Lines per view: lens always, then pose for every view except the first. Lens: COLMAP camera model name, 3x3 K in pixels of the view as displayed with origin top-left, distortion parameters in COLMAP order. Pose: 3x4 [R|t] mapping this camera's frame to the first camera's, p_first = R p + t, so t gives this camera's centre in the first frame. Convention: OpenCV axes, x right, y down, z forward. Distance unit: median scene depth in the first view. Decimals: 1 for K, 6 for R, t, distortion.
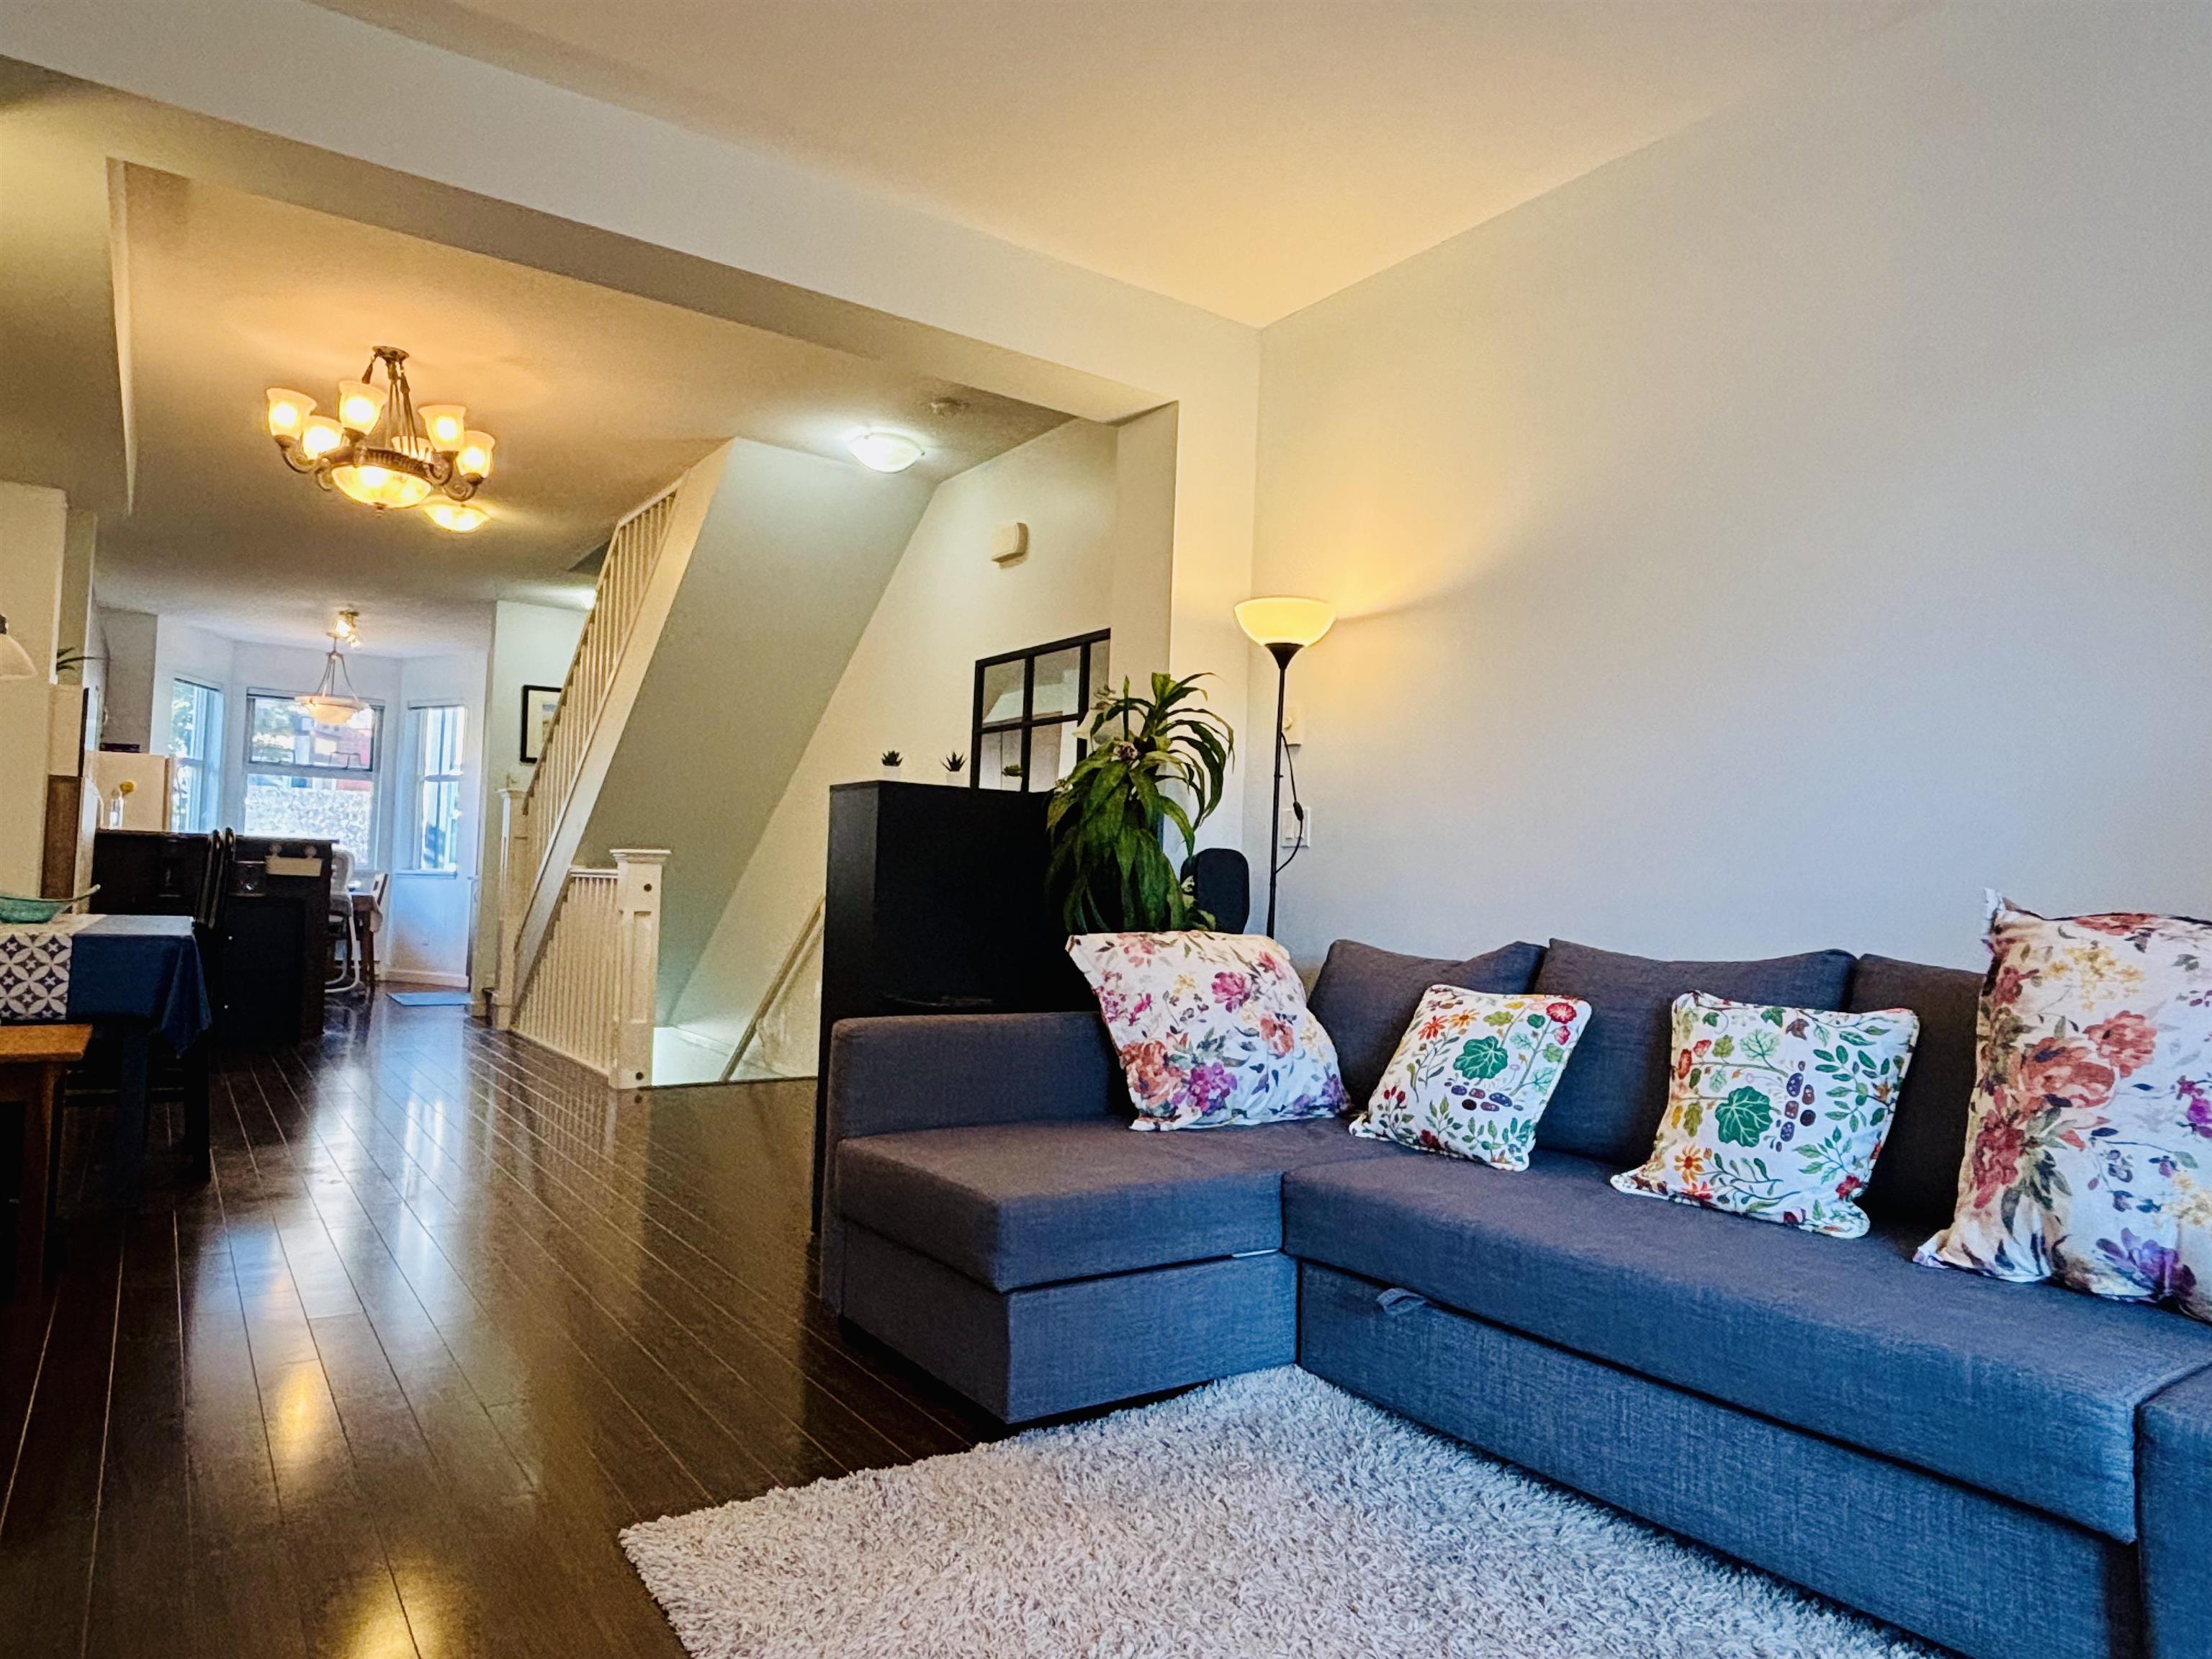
lens RADIAL K [[1365.9, 0, 1106.0], [0, 1365.9, 829.5], [0, 0, 1]] dist [-0.014213, 0.014209]
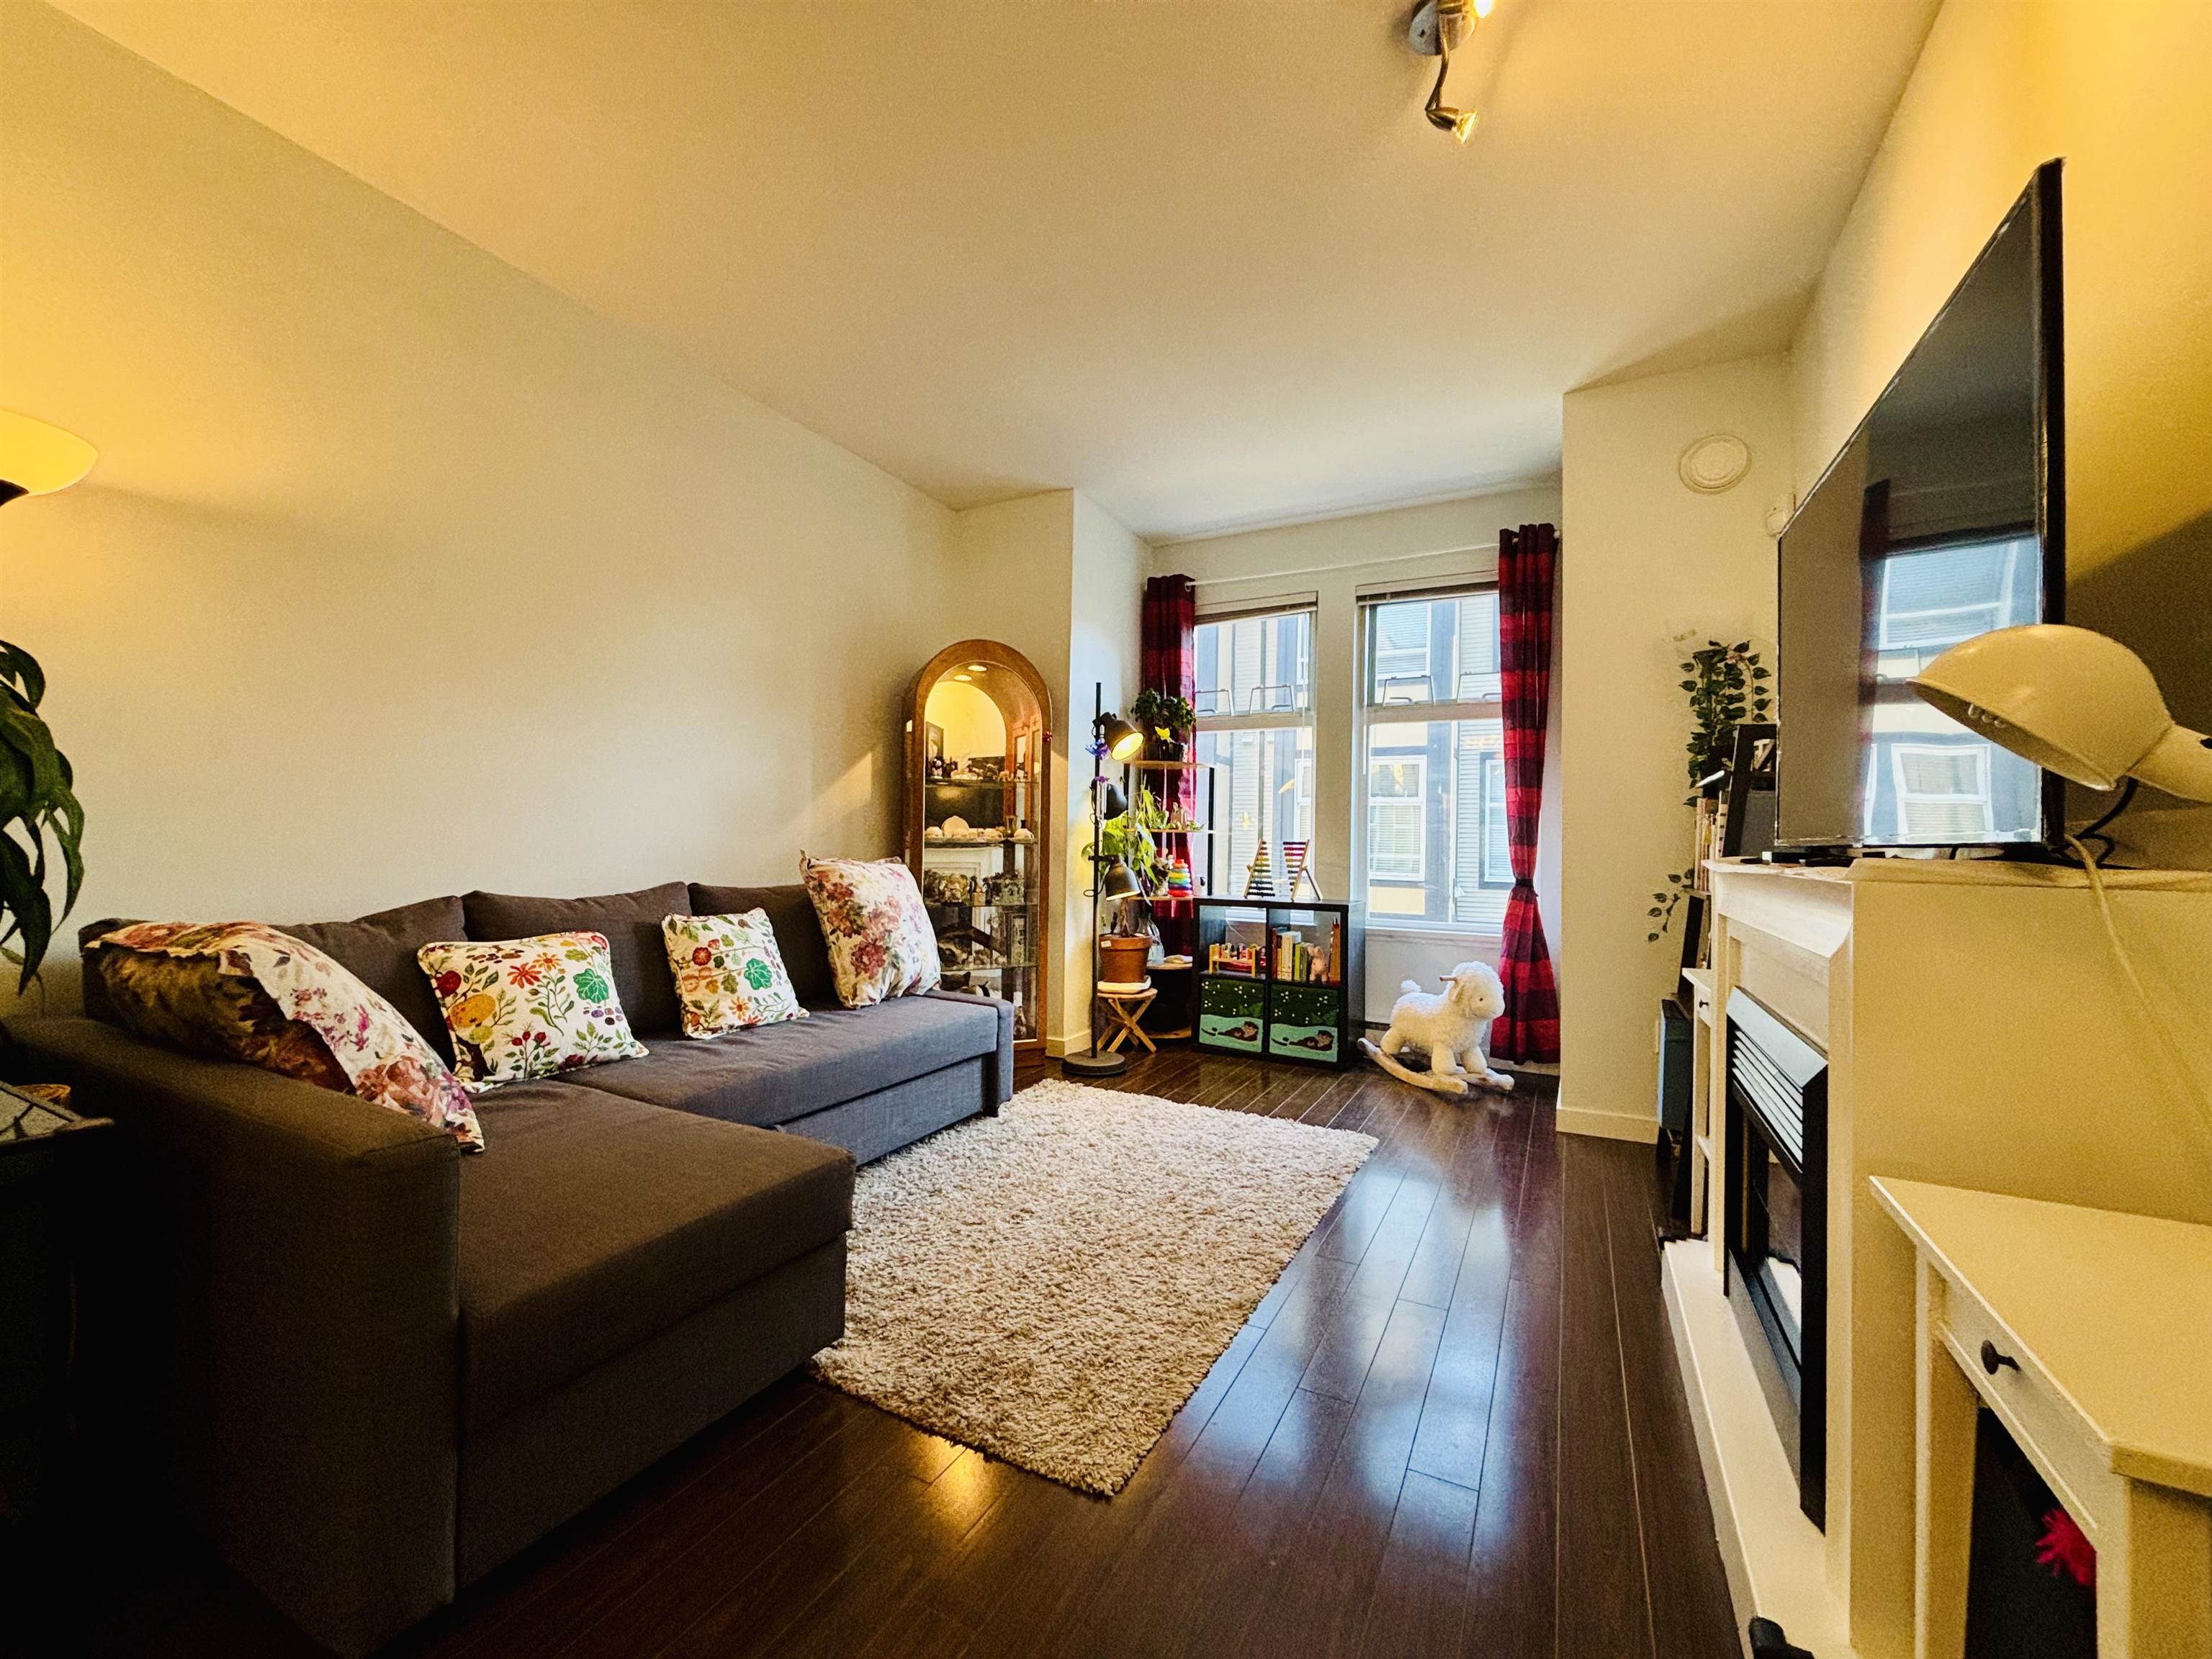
lens RADIAL K [[889.1, 0, 1107.5], [0, 889.1, 831.0], [0, 0, 1]] dist [0.002073, 0.000335]
pose [[-0.461547, -0.025099, 0.886761, -0.658047], [-0.071954, 0.997365, -0.009221, -0.007546], [-0.884193, -0.068062, -0.462137, 0.908199]]
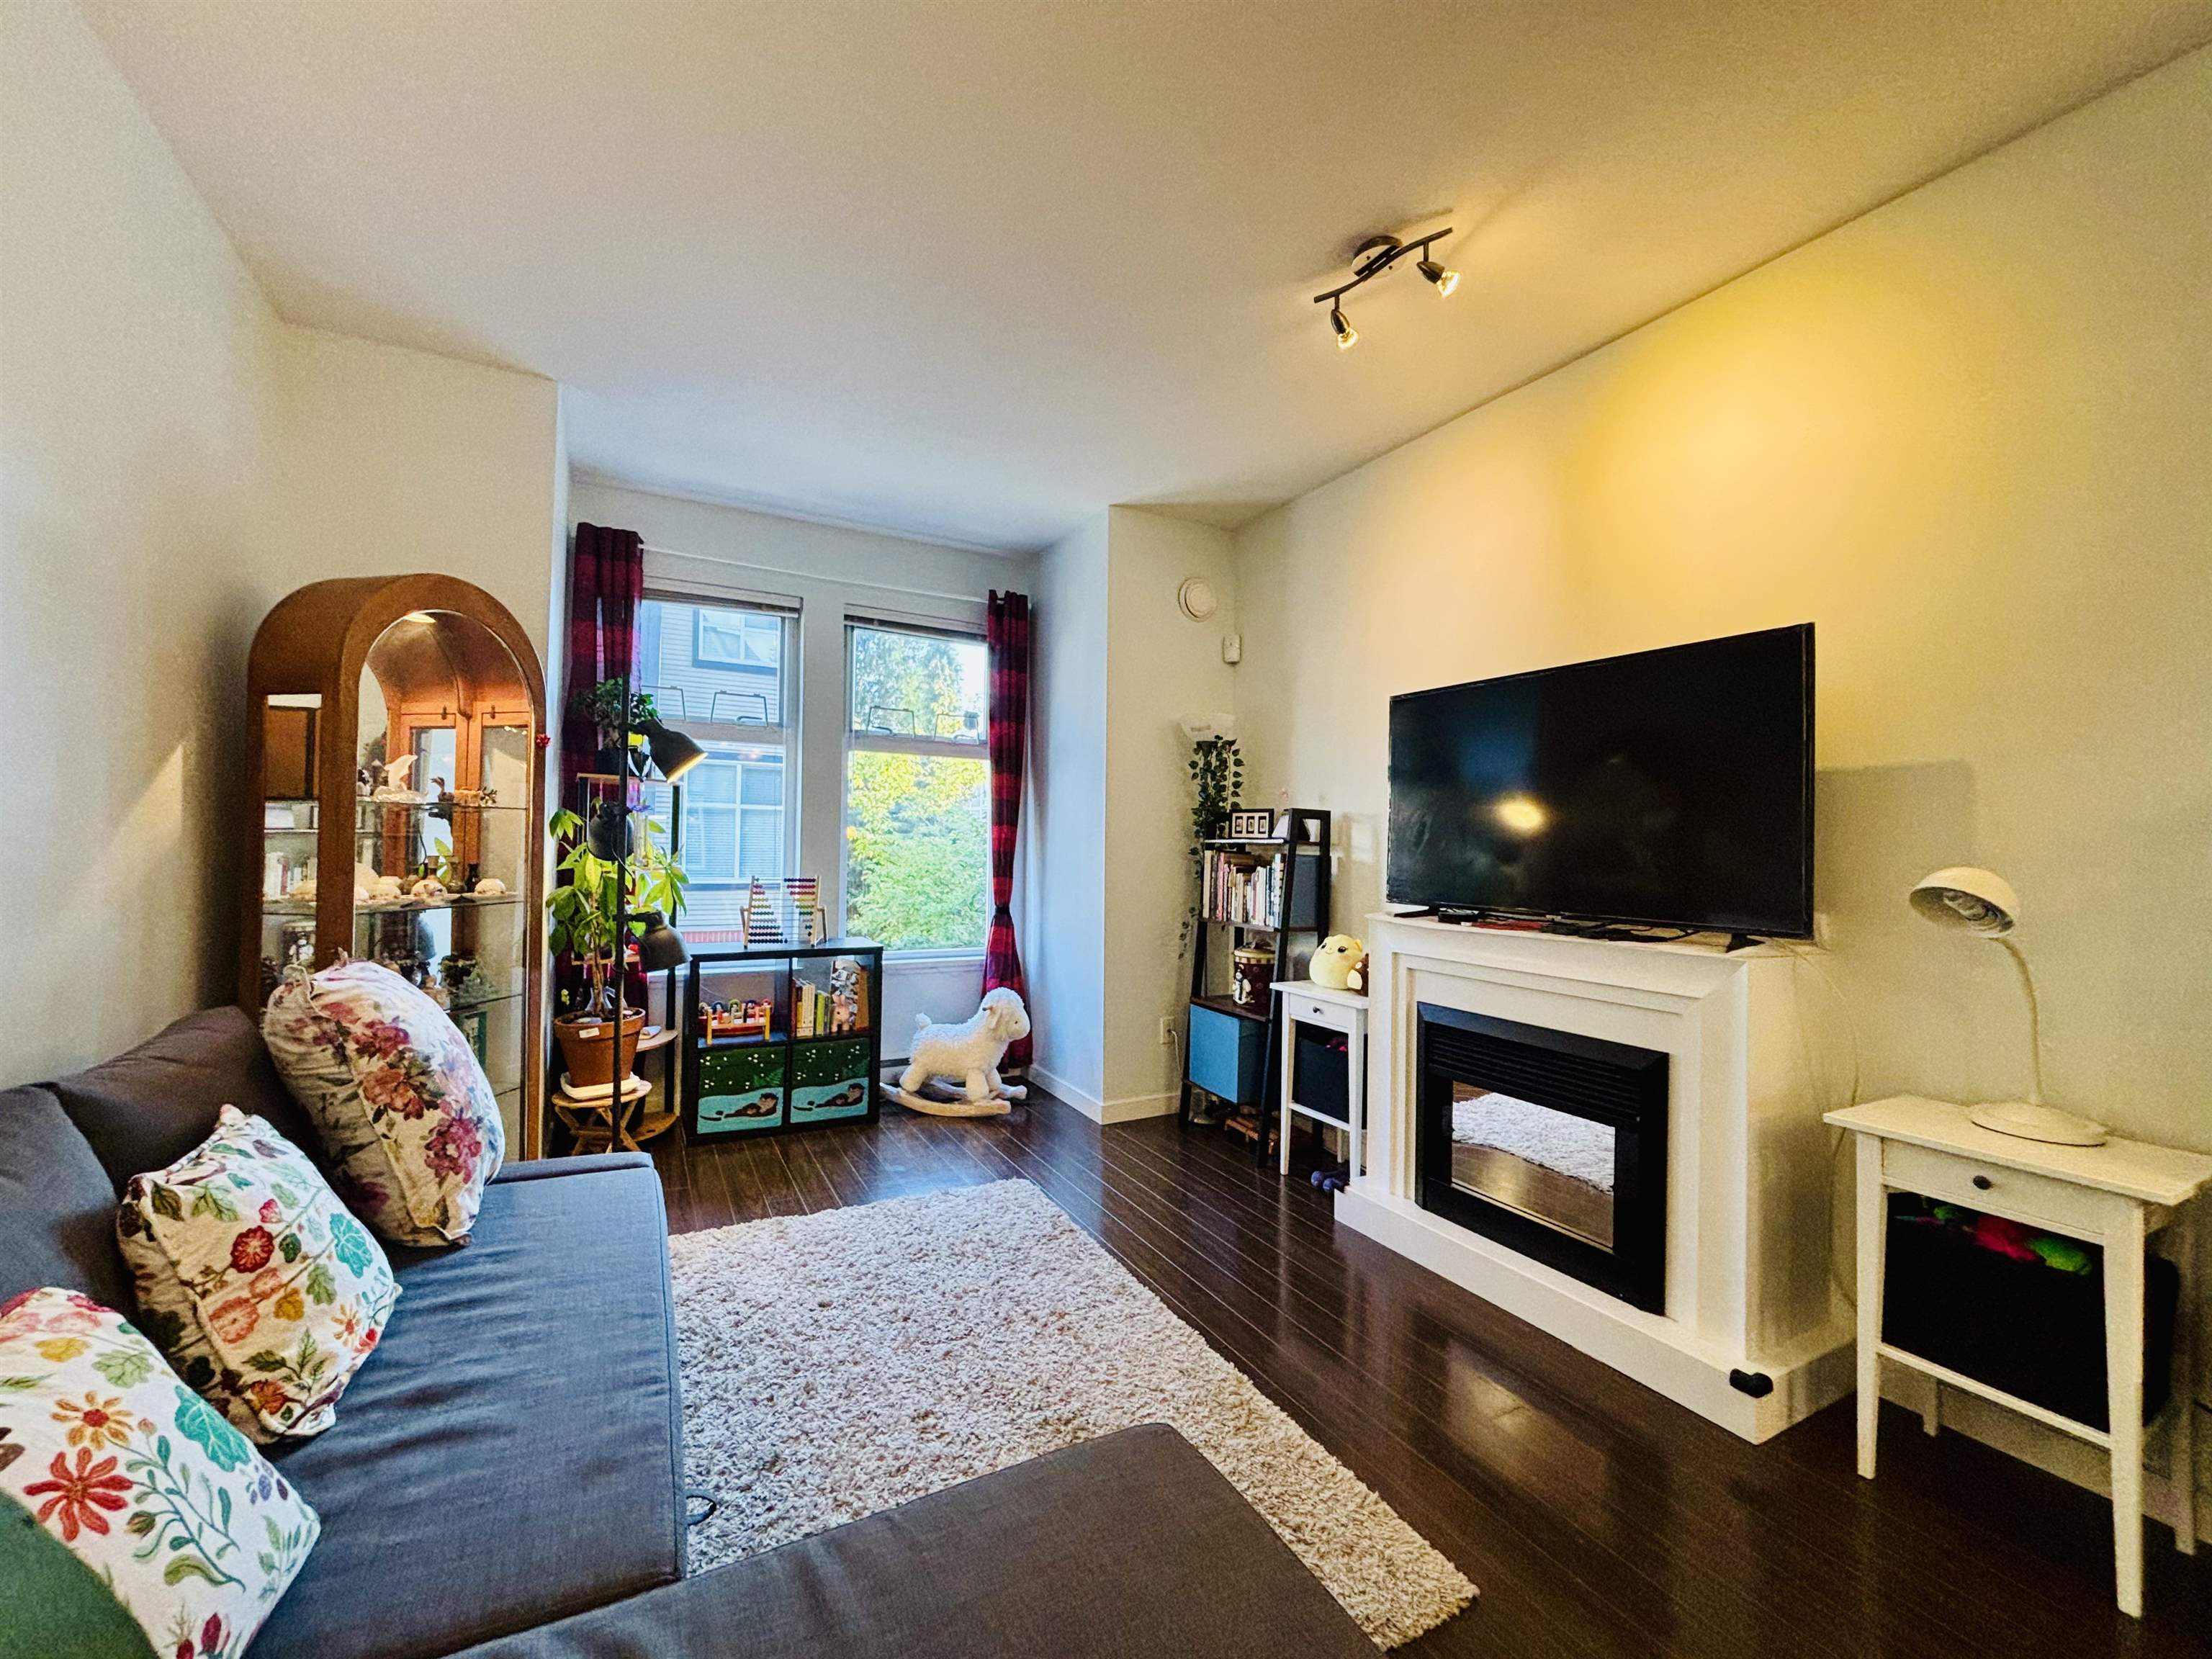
lens RADIAL K [[891.9, 0, 1106.0], [0, 891.9, 829.5], [0, 0, 1]] dist [0.000546, 0.000084]
pose [[-0.992328, -0.045272, 0.115049, -0.071806], [-0.052450, 0.996811, -0.060142, -0.044204], [-0.111960, -0.065714, -0.991537, 1.221605]]
